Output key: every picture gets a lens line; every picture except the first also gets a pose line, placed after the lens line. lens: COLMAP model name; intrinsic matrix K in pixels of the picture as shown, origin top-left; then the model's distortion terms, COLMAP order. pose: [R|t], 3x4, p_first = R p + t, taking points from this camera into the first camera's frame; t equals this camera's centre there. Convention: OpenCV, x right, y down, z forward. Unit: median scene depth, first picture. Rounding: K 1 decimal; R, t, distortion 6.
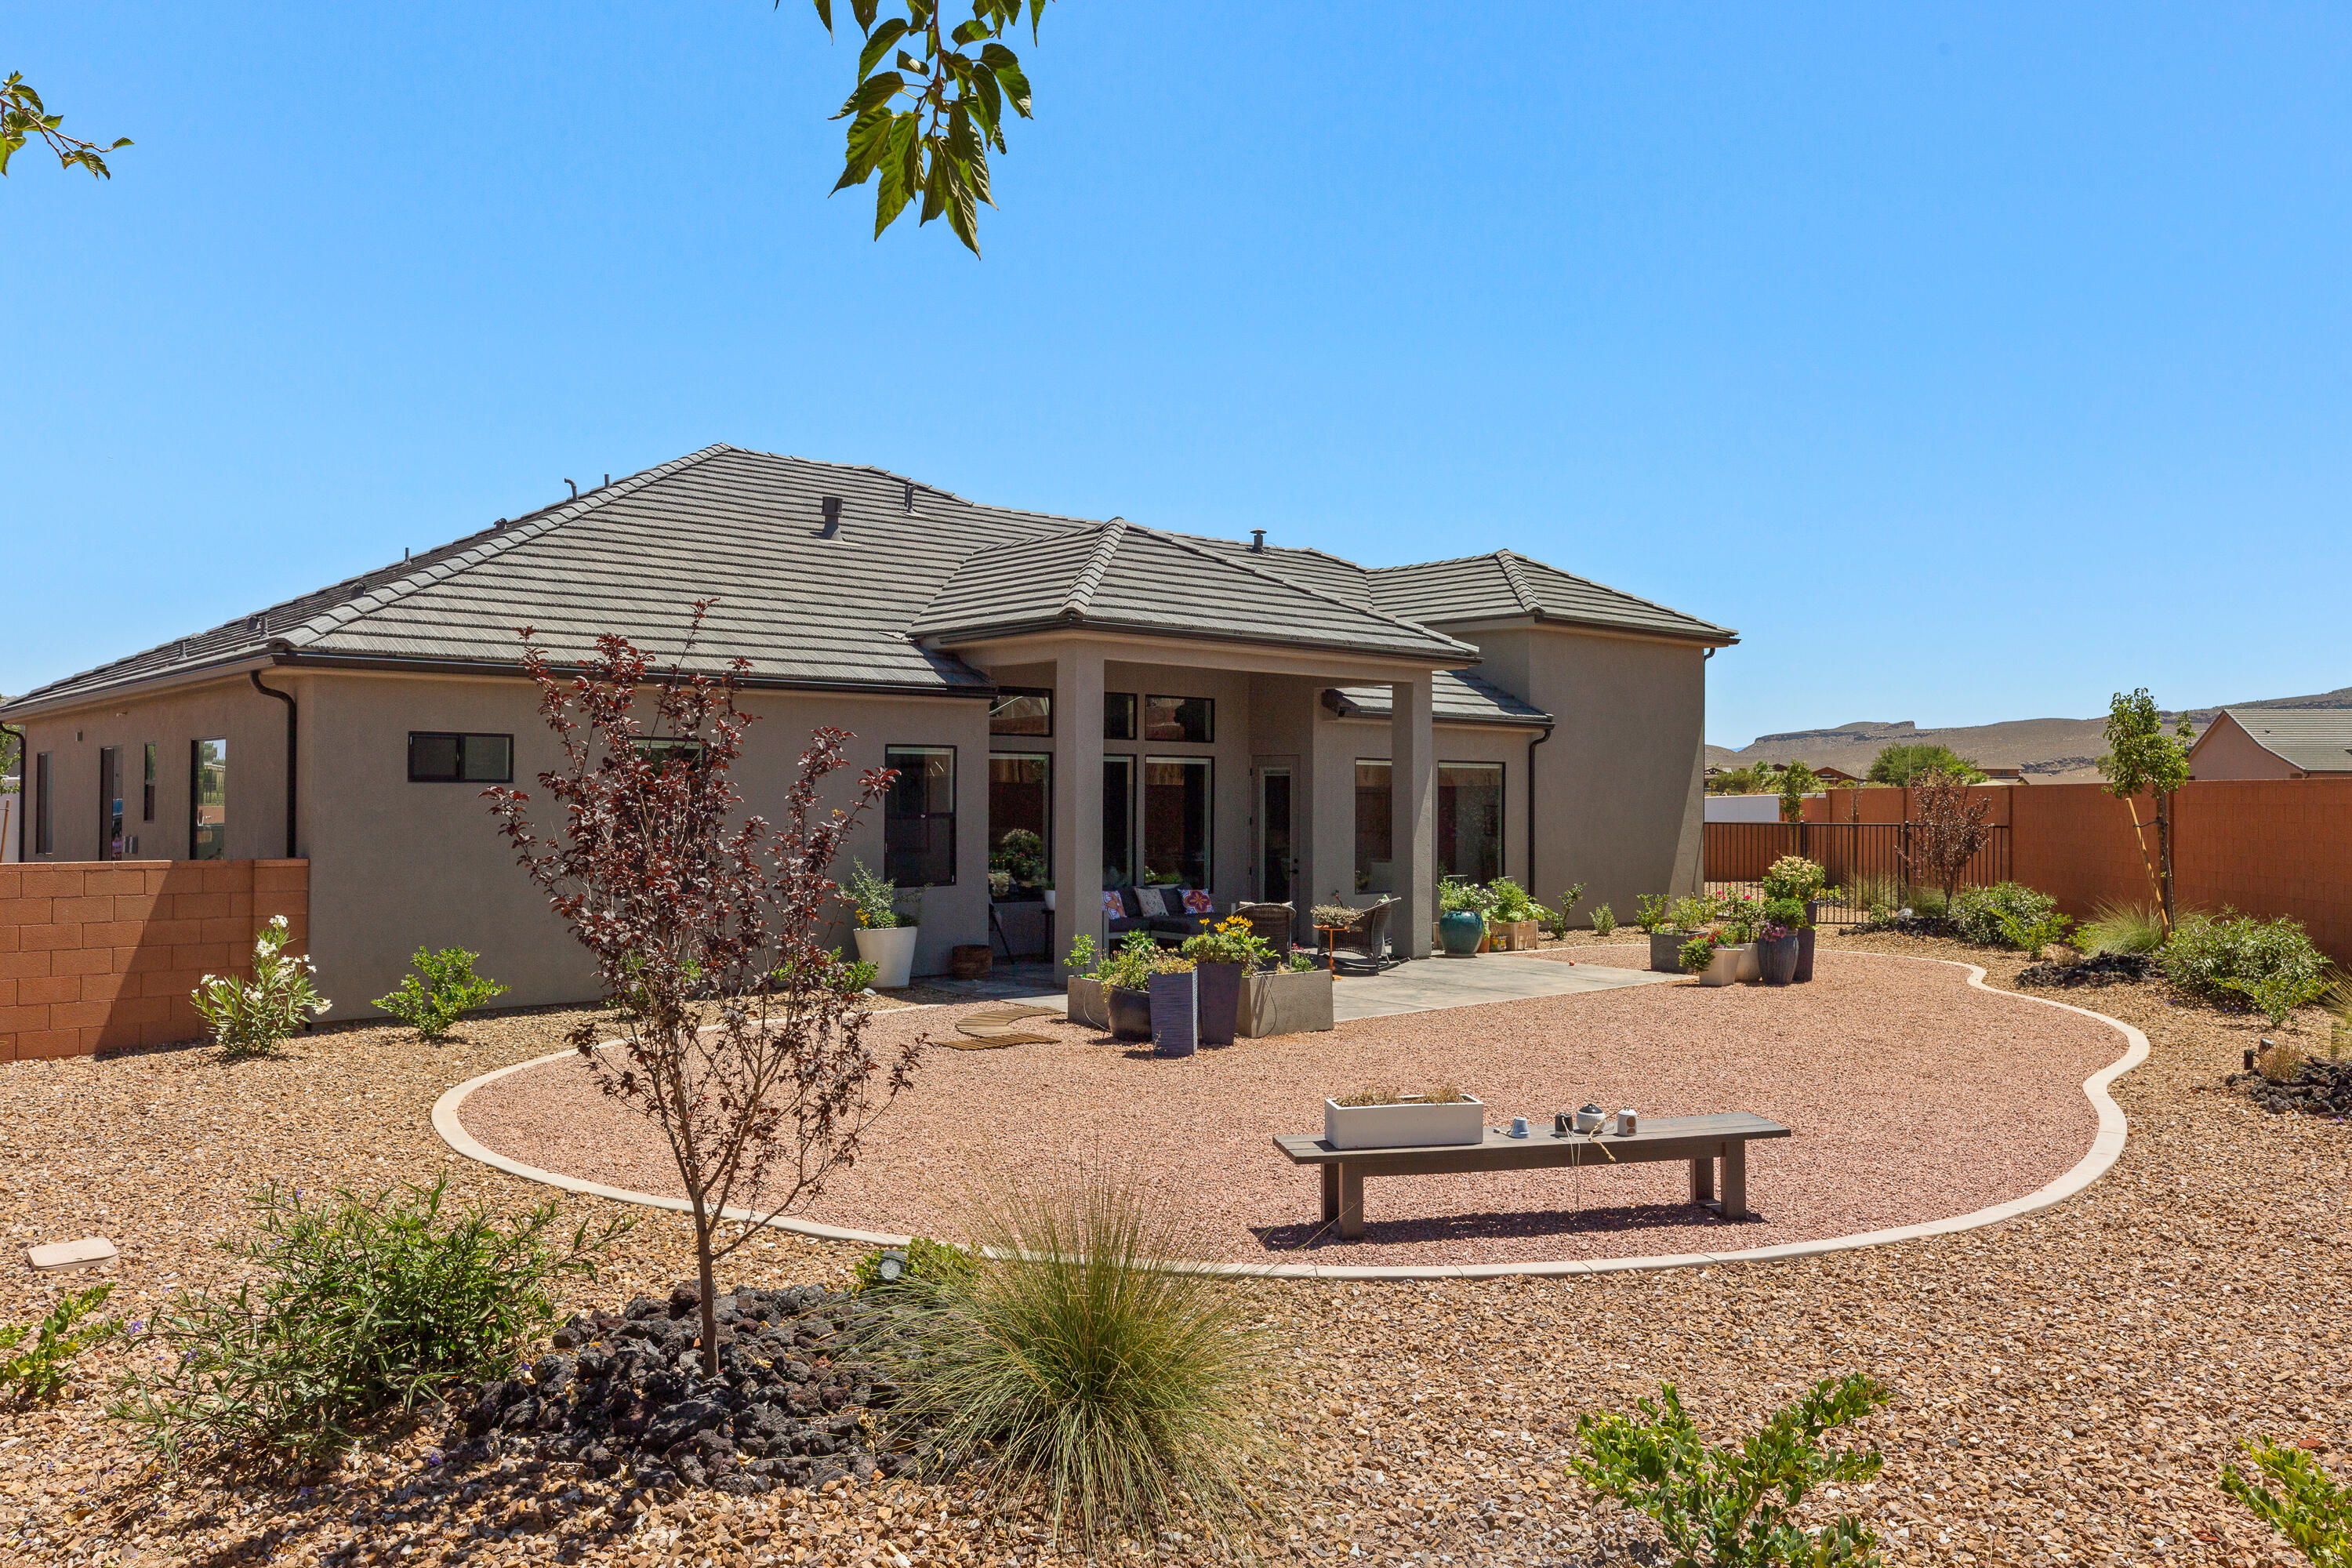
lens RADIAL K [[1766.1, 0, 1176.9], [0, 1766.1, 782.5], [0, 0, 1]] dist [-0.004206, 0.000997]
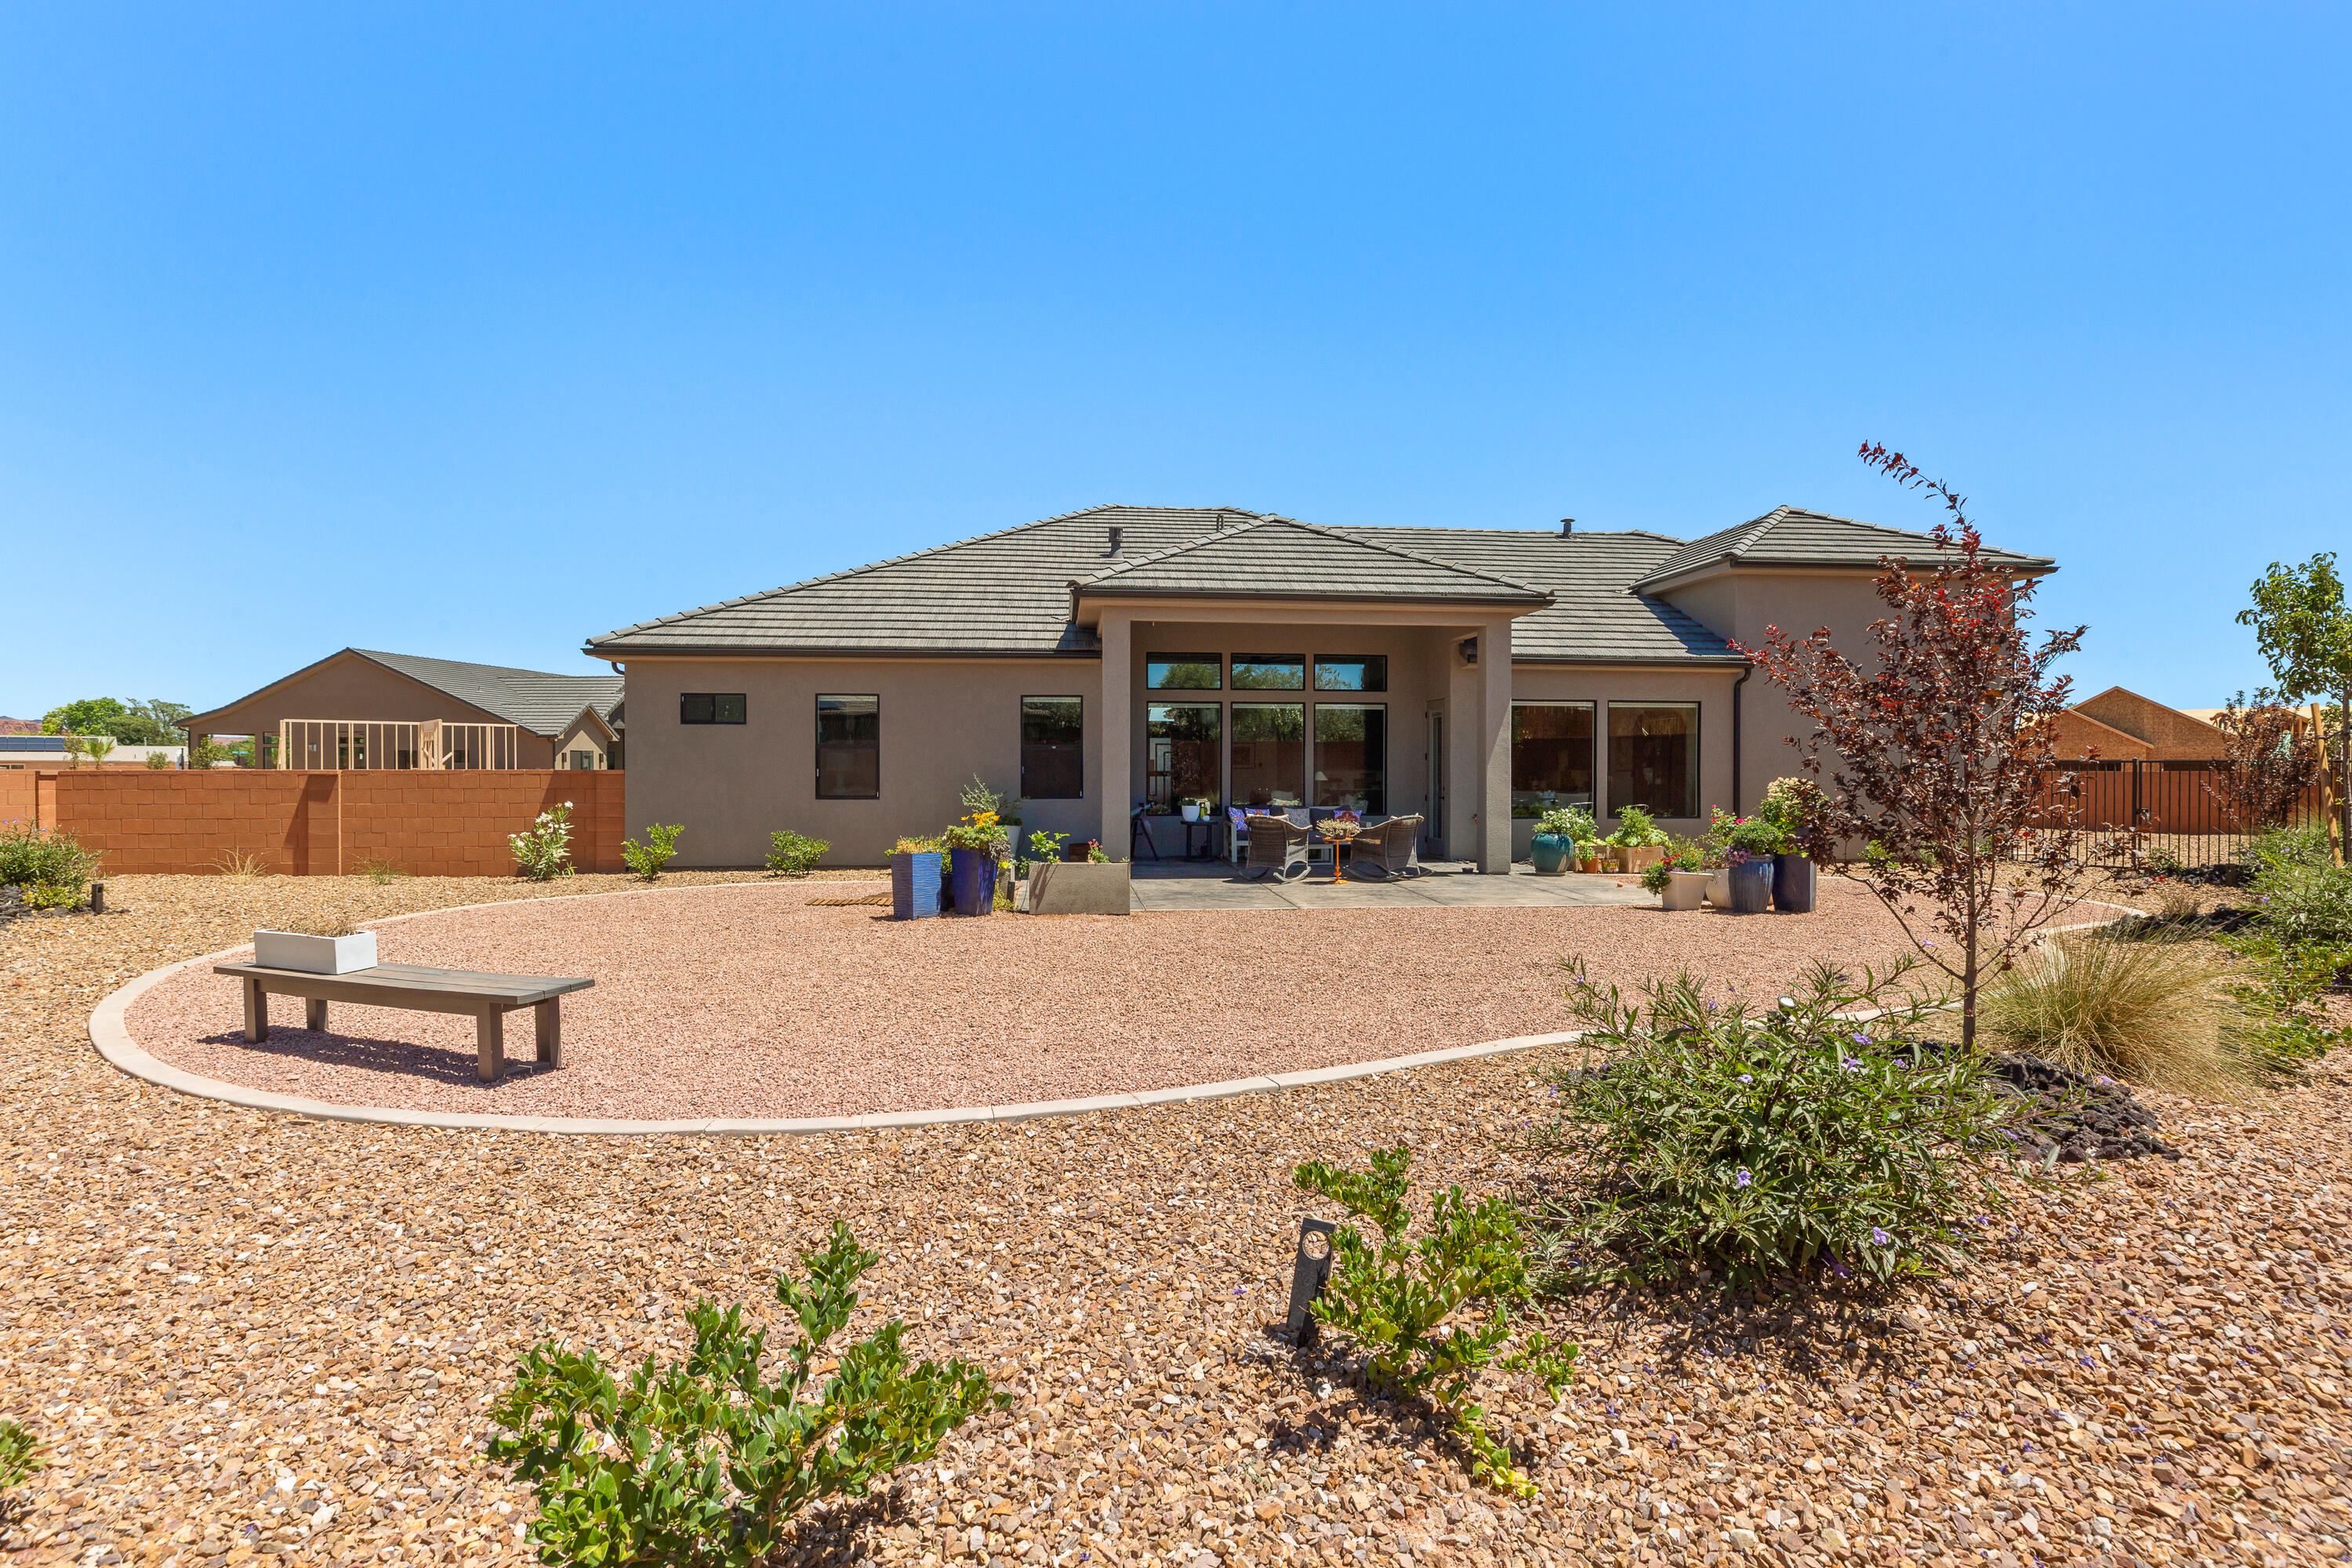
lens RADIAL K [[1160.4, 0, 1176.3], [0, 1160.4, 783.3], [0, 0, 1]] dist [-0.001033, 0.000203]
pose [[0.807893, 0.003200, -0.589320, 0.384857], [0.007008, 0.999862, 0.015035, 0.028405], [0.589287, -0.016276, 0.807760, 0.273013]]
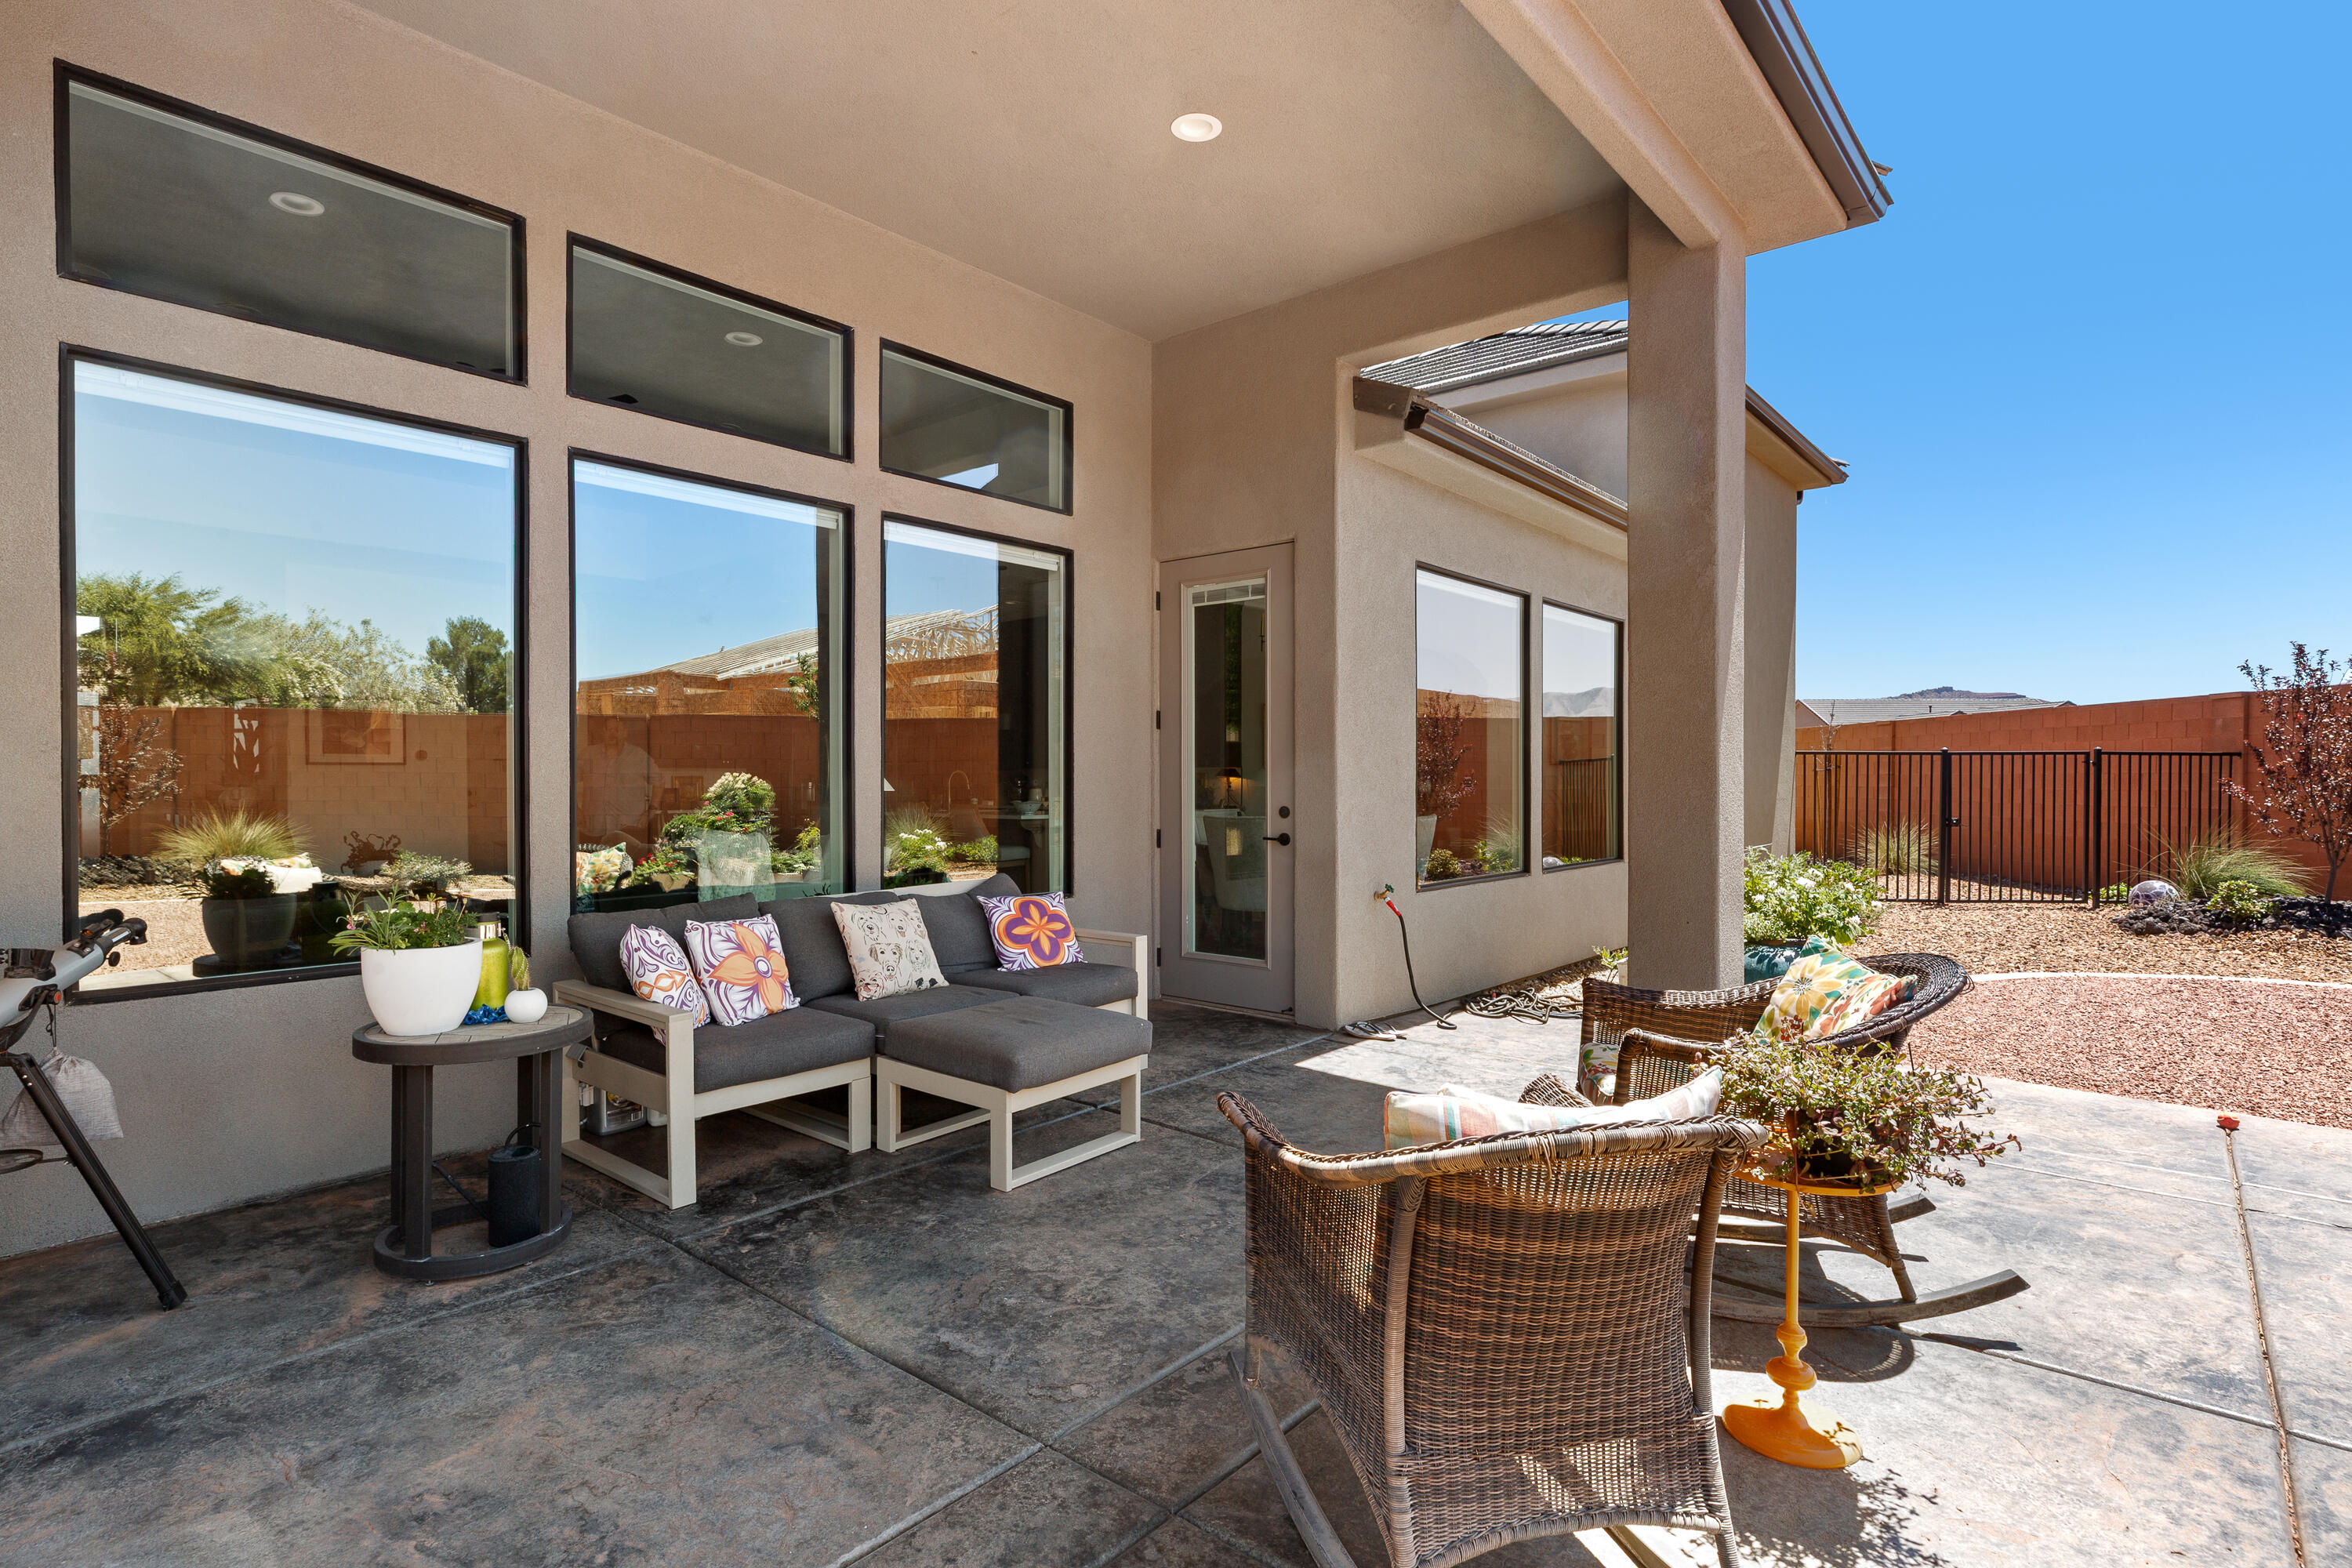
lens RADIAL K [[1160.4, 0, 1176.9], [0, 1160.4, 788.3], [0, 0, 1]] dist [-0.001033, 0.000203]
pose [[0.988511, -0.008100, 0.150935, 0.004883], [0.006003, 0.999879, 0.014345, 0.035953], [-0.151033, -0.013274, 0.988440, 0.771035]]
